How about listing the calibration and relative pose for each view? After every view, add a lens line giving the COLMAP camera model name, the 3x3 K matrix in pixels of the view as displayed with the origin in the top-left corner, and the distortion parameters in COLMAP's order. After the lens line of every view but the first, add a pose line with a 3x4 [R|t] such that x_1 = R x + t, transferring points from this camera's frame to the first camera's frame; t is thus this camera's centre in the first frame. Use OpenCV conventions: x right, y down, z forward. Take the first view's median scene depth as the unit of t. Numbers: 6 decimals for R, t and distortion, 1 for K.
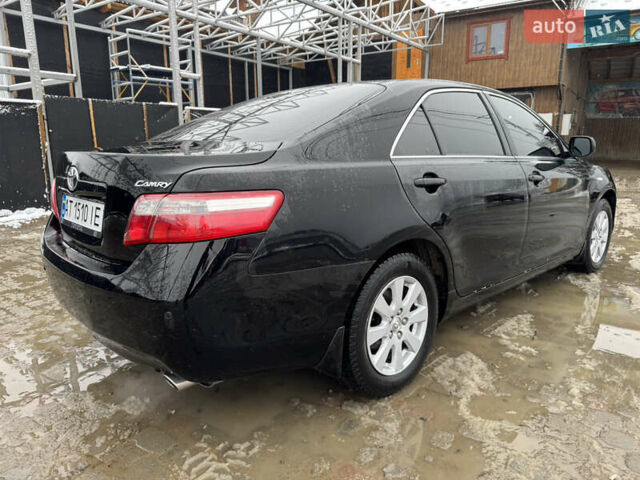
lens RADIAL K [[462.5, 0, 320.0], [0, 462.5, 240.0], [0, 0, 1]] dist [0.055547, -0.062698]
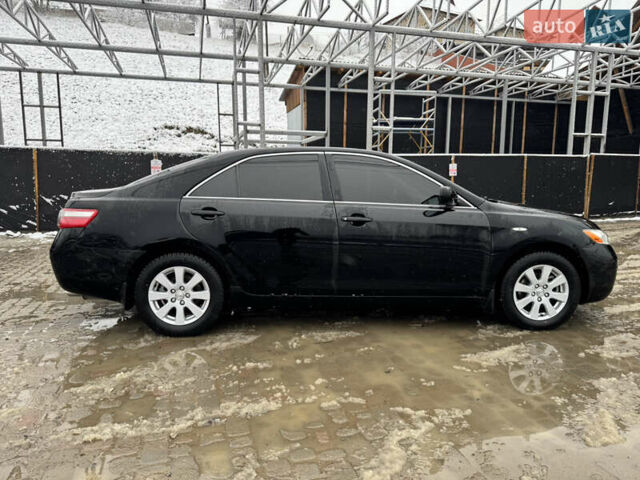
lens RADIAL K [[462.5, 0, 320.0], [0, 462.5, 240.0], [0, 0, 1]] dist [0.055547, -0.062698]
pose [[0.765483, 0.094981, -0.636408, 1.374645], [-0.142879, 0.989445, -0.024188, -0.041498], [0.627393, 0.109445, 0.770974, -0.002264]]
